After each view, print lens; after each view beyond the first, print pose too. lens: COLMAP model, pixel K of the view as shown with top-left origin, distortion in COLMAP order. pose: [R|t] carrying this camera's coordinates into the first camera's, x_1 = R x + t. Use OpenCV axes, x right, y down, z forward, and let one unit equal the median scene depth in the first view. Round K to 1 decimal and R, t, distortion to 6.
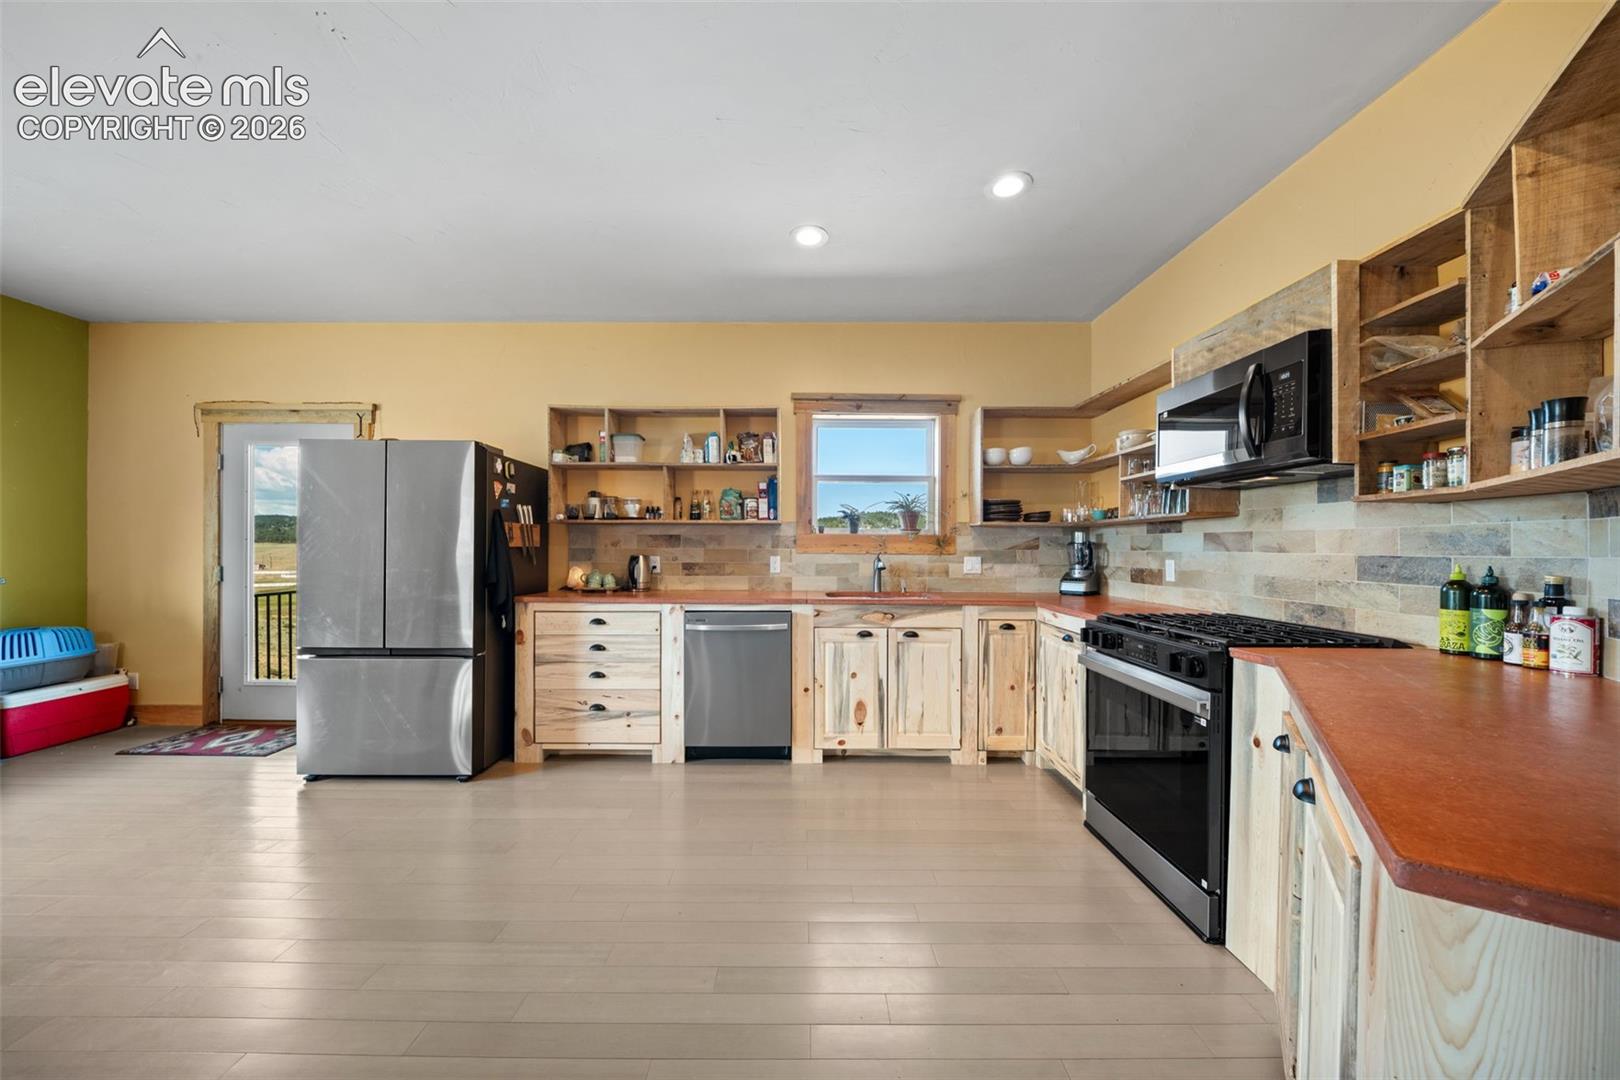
lens RADIAL K [[562.5, 0, 802.9], [0, 562.5, 552.1], [0, 0, 1]] dist [-0.005738, -0.002465]
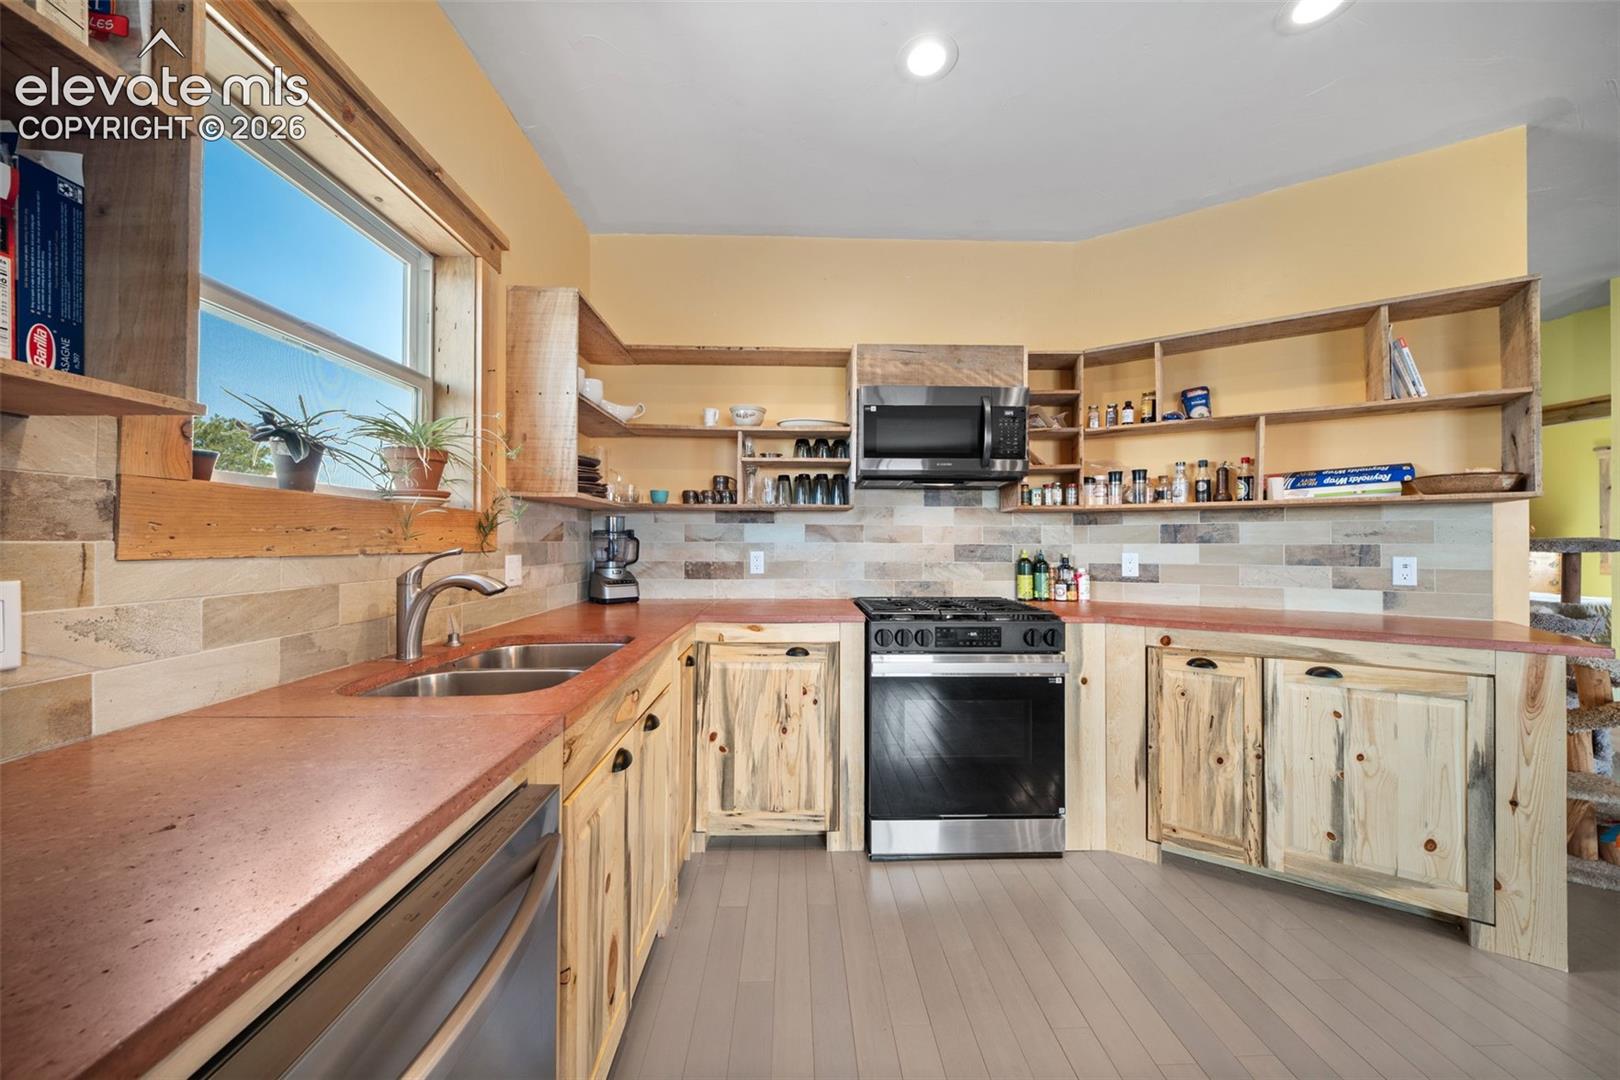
lens RADIAL K [[562.5, 0, 807.5], [0, 562.5, 538.3], [0, 0, 1]] dist [-0.005738, -0.002465]
pose [[-0.026658, 0.001197, 0.999644, -0.280025], [0.004501, 0.999989, -0.001077, -0.006160], [-0.999634, 0.004471, -0.026663, 0.870527]]
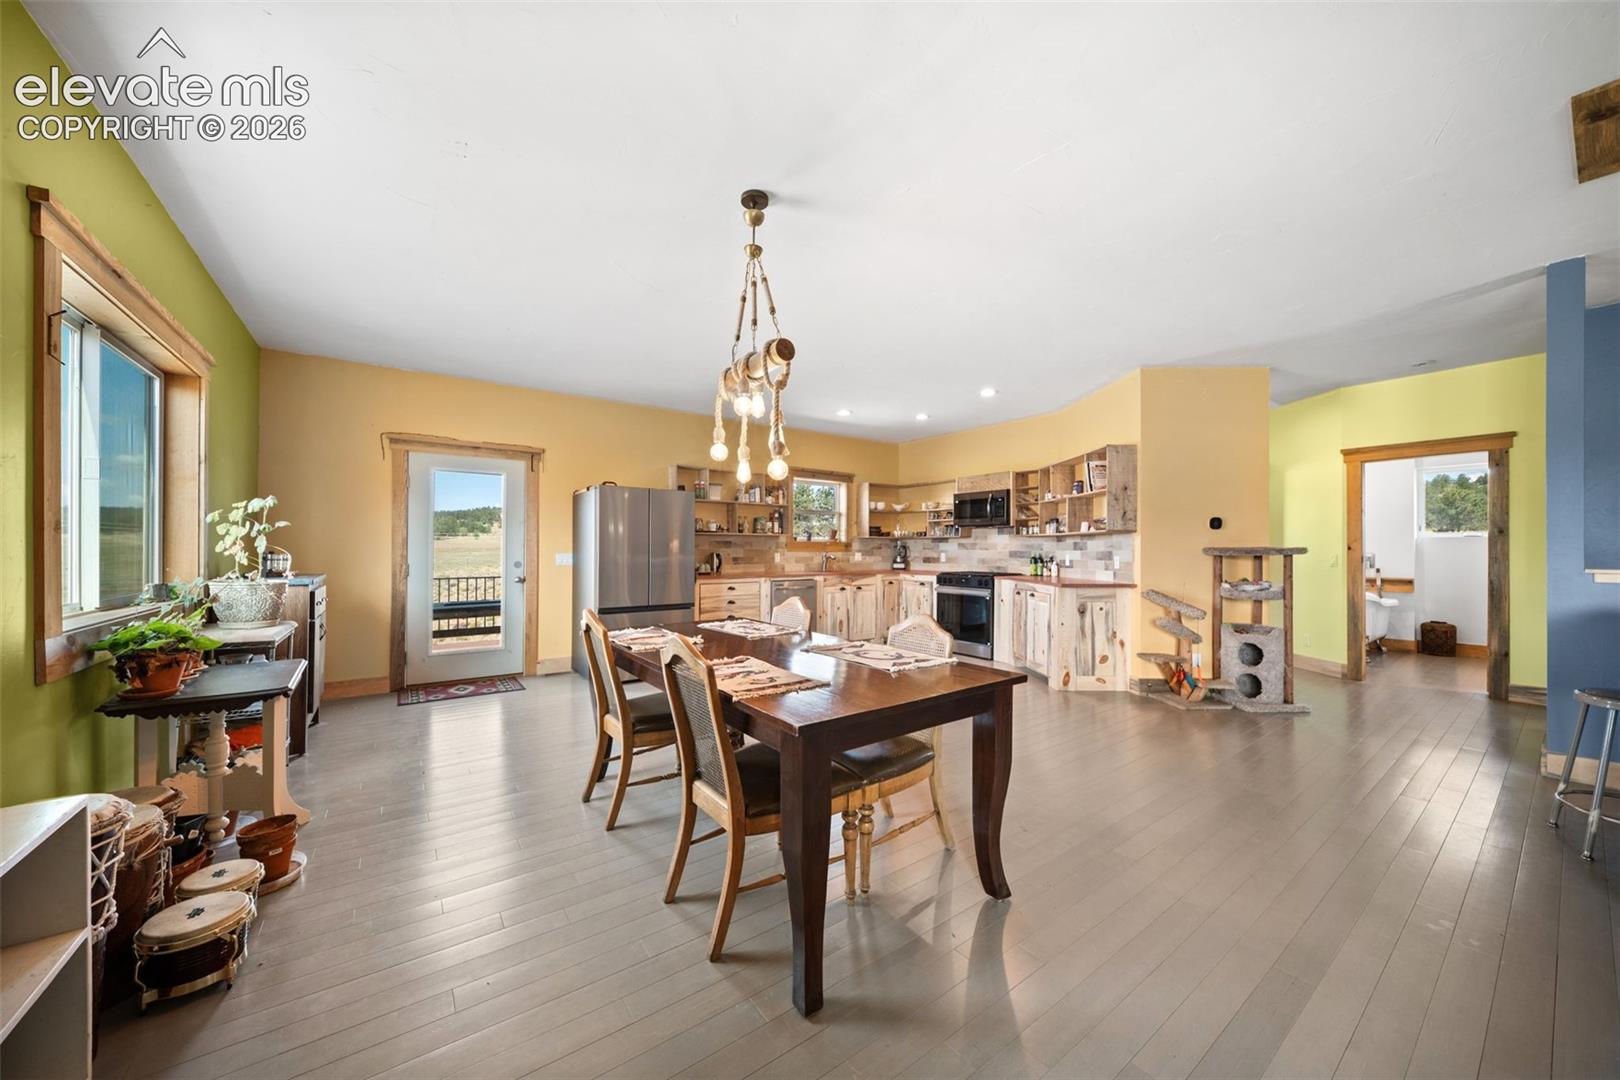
lens RADIAL K [[562.5, 0, 794.3], [0, 562.5, 552.7], [0, 0, 1]] dist [-0.005738, -0.002465]
pose [[0.818666, -0.005834, 0.574240, -1.270204], [0.004445, 0.999983, 0.003823, -0.000846], [-0.574252, -0.000577, 0.818678, -0.656140]]
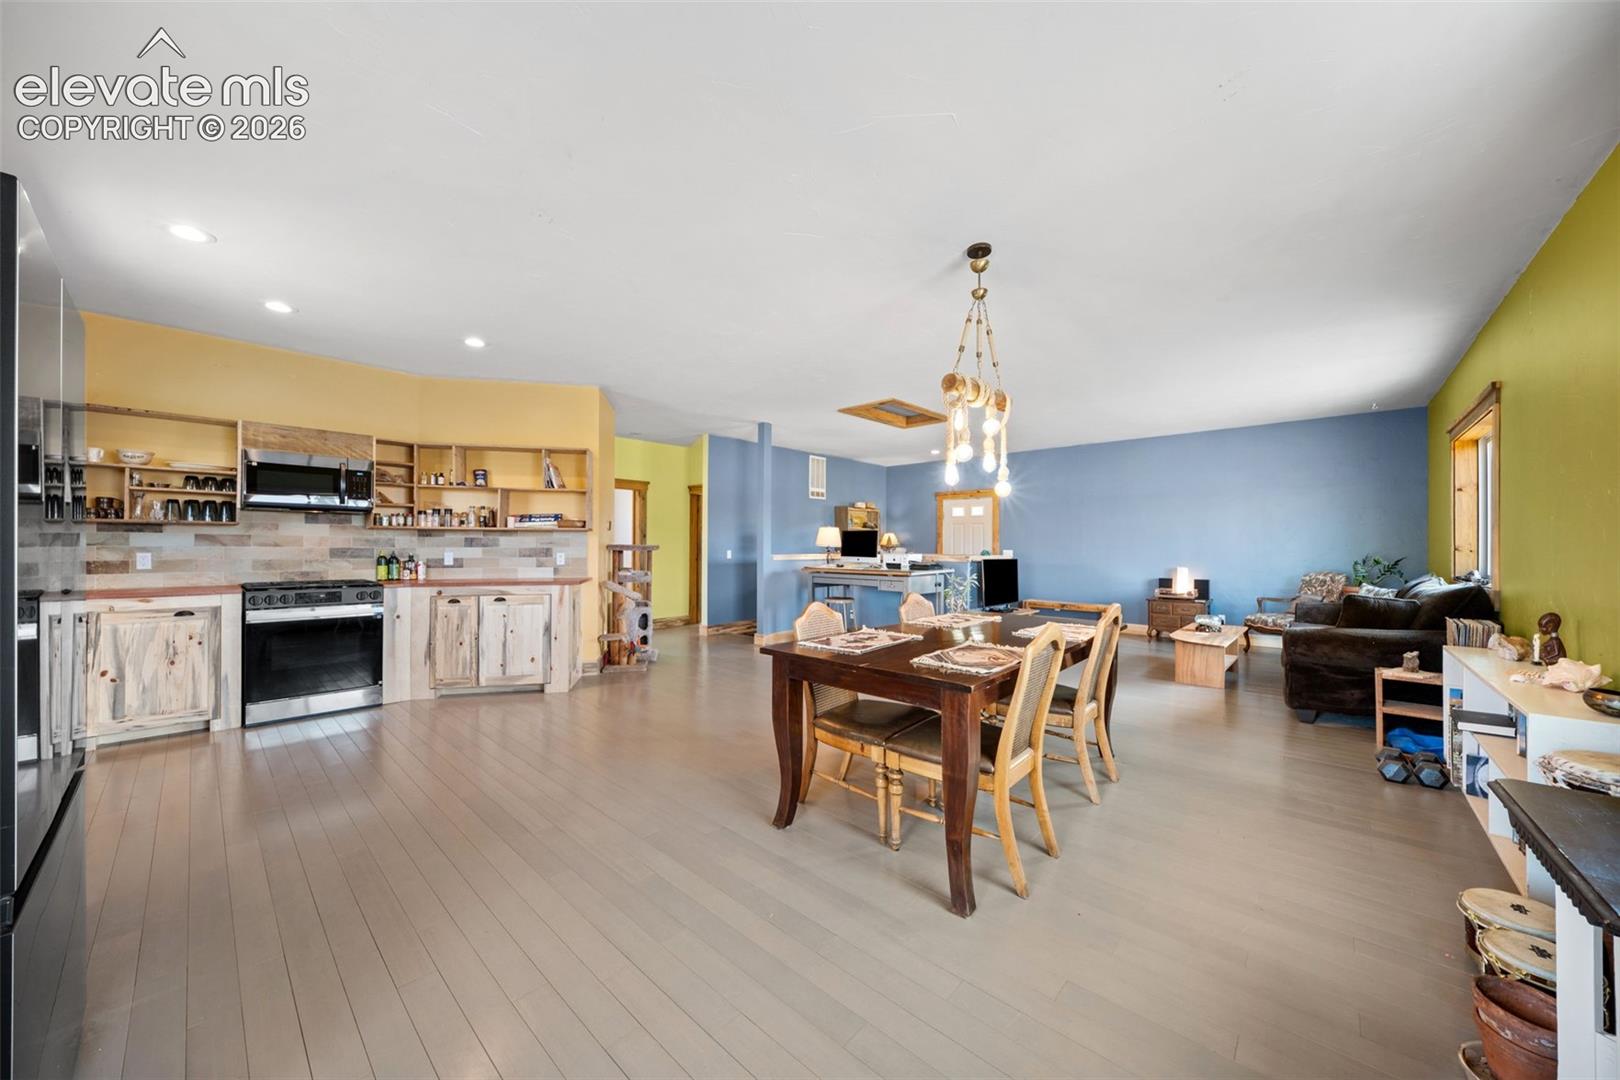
lens RADIAL K [[562.5, 0, 810.2], [0, 562.5, 545.1], [0, 0, 1]] dist [-0.005738, -0.002465]
pose [[-0.742217, -0.002241, 0.670156, -1.264698], [-0.000970, 0.999997, 0.002269, -0.007870], [-0.670159, 0.001034, -0.742217, 0.851273]]
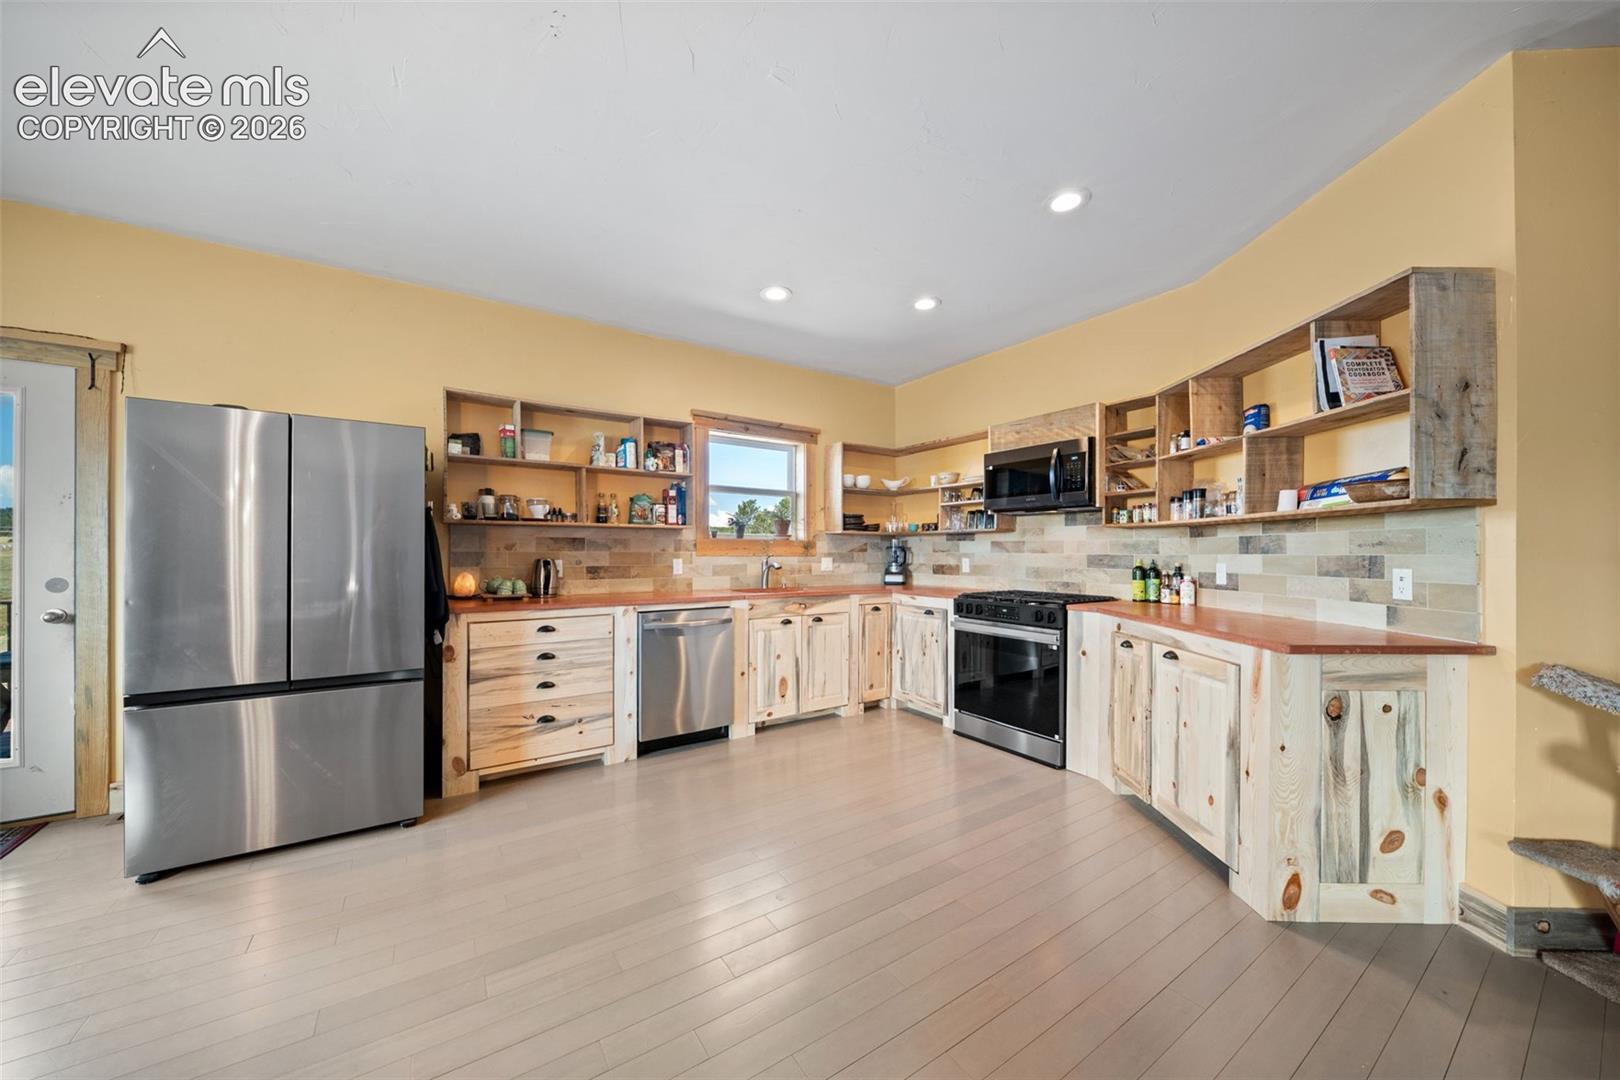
lens RADIAL K [[562.5, 0, 797.6], [0, 562.5, 552.8], [0, 0, 1]] dist [-0.005738, -0.002465]
pose [[0.836280, -0.003773, 0.548290, -0.530867], [0.005218, 0.999986, -0.001077, -0.001812], [-0.548278, 0.003762, 0.836288, -0.031137]]
